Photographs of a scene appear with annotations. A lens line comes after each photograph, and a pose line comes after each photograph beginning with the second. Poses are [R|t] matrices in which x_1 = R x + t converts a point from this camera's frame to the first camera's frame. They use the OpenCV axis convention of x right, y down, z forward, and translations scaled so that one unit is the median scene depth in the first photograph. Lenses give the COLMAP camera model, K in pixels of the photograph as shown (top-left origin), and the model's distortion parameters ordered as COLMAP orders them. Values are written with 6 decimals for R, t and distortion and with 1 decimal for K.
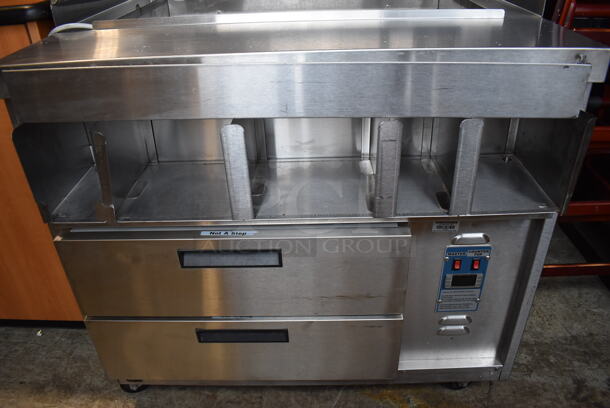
lens RADIAL K [[473.4, 0, 306.4], [0, 473.4, 201.1], [0, 0, 1]] dist [-0.099605, 0.017455]
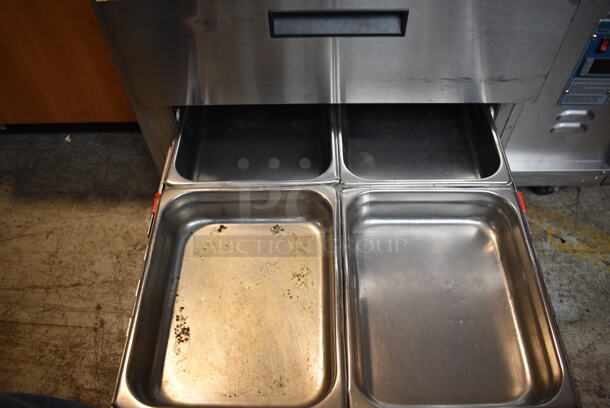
lens RADIAL K [[473.4, 0, 308.2], [0, 473.4, 201.3], [0, 0, 1]] dist [-0.099605, 0.017455]
pose [[0.999906, 0.001425, 0.013644, -0.163465], [-0.006465, 0.926170, 0.377051, 0.077962], [-0.012100, -0.377103, 0.926092, 0.149846]]
